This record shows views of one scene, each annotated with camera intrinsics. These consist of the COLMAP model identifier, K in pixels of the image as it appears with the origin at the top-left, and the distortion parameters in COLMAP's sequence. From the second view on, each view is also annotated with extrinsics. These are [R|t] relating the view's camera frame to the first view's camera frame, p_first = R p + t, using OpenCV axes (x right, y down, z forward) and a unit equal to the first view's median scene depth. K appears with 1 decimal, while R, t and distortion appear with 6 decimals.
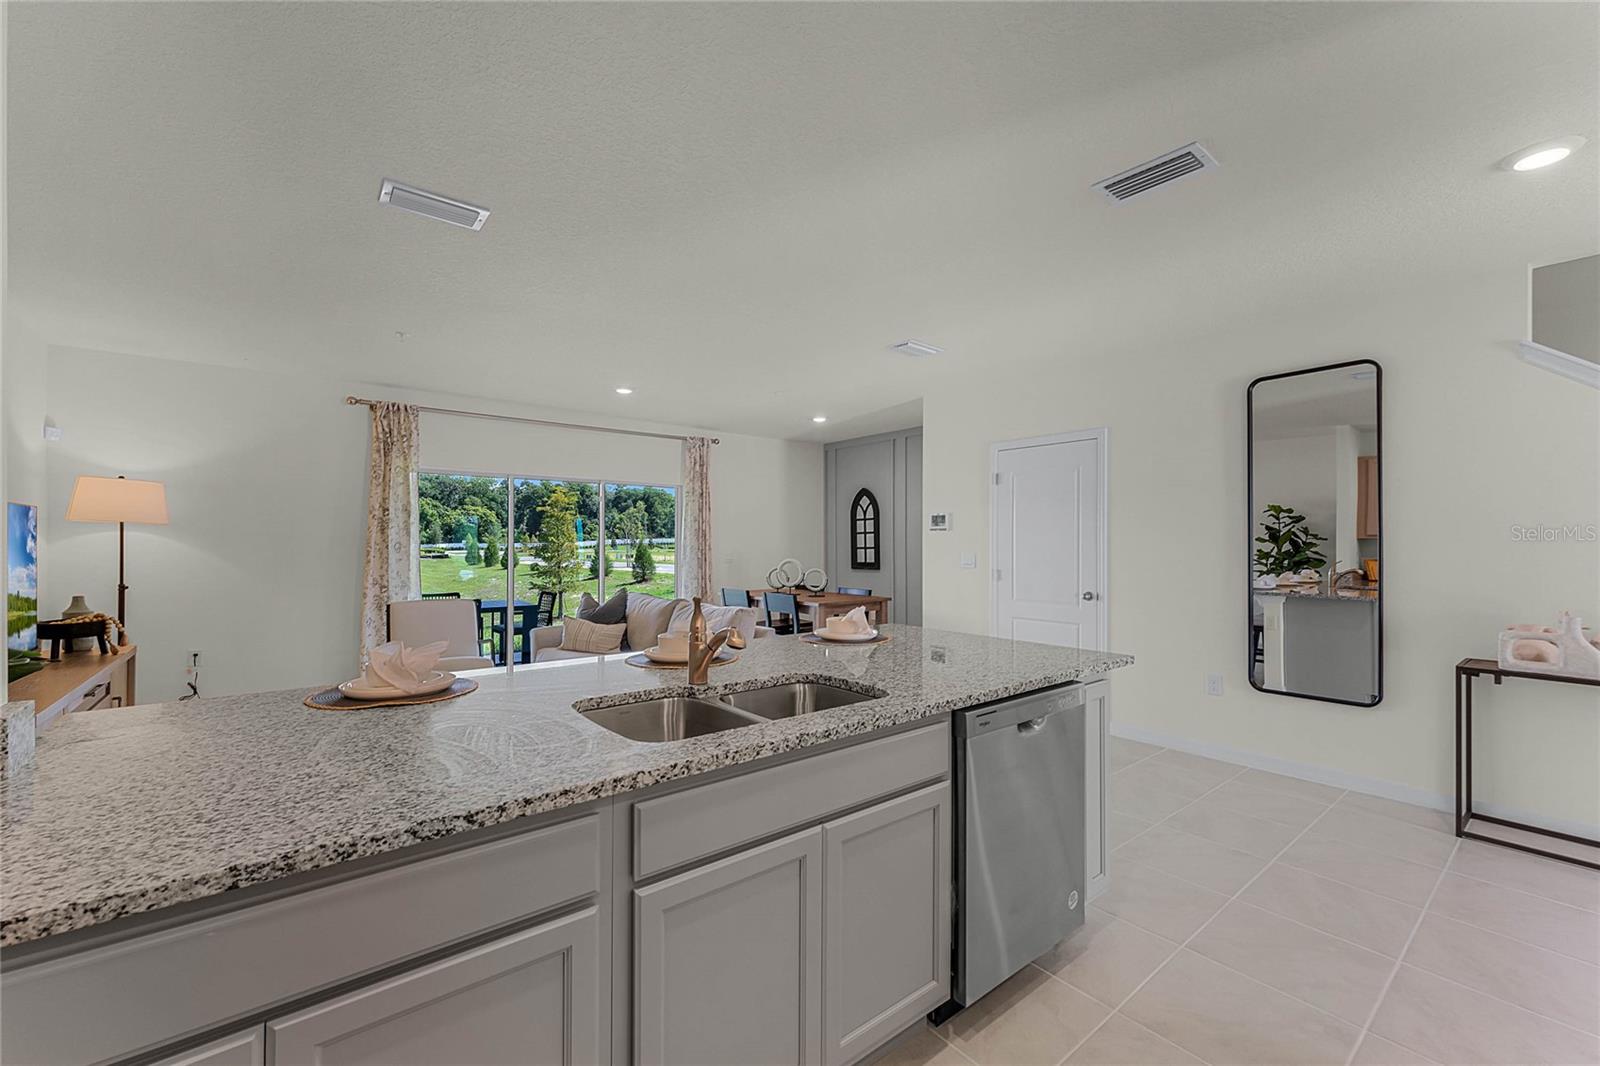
lens RADIAL K [[652.5, 0, 796.9], [0, 652.5, 545.1], [0, 0, 1]] dist [0.003527, 0.000501]
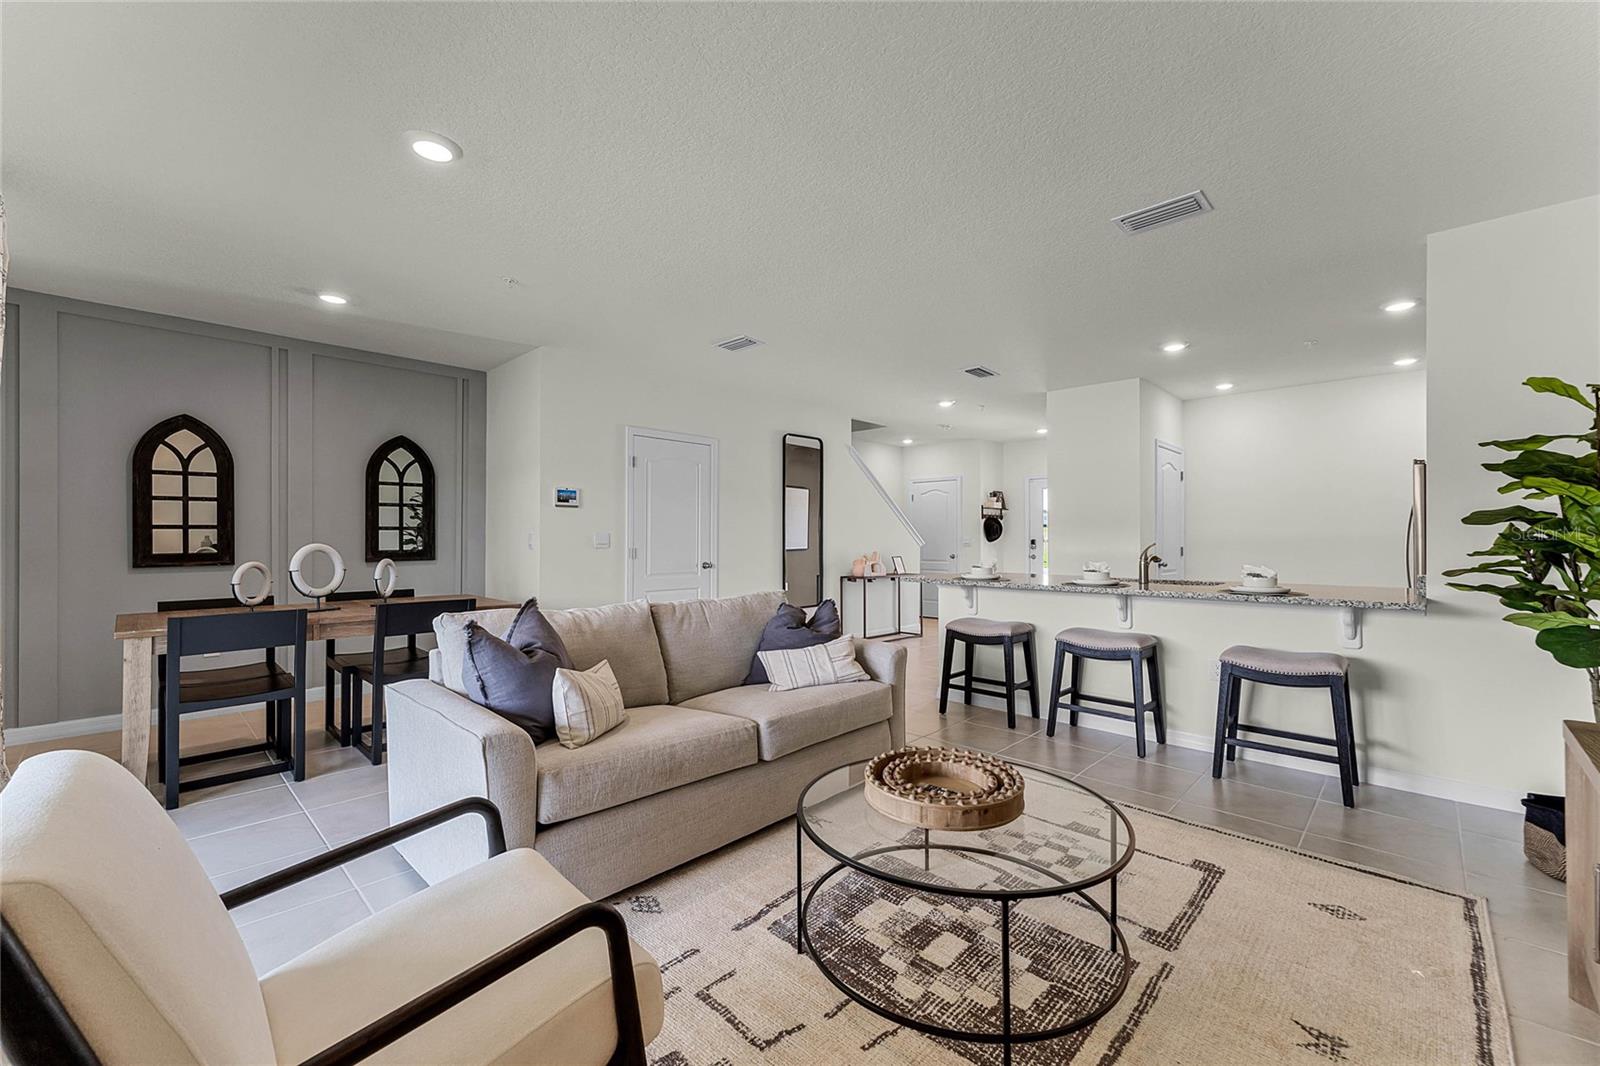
lens RADIAL K [[652.5, 0, 805.5], [0, 652.5, 532.9], [0, 0, 1]] dist [0.003527, 0.000501]
pose [[-0.130049, 0.000017, 0.991508, -0.505166], [-0.004440, 0.999990, -0.000599, 0.007690], [-0.991498, -0.004480, -0.130048, 0.572955]]
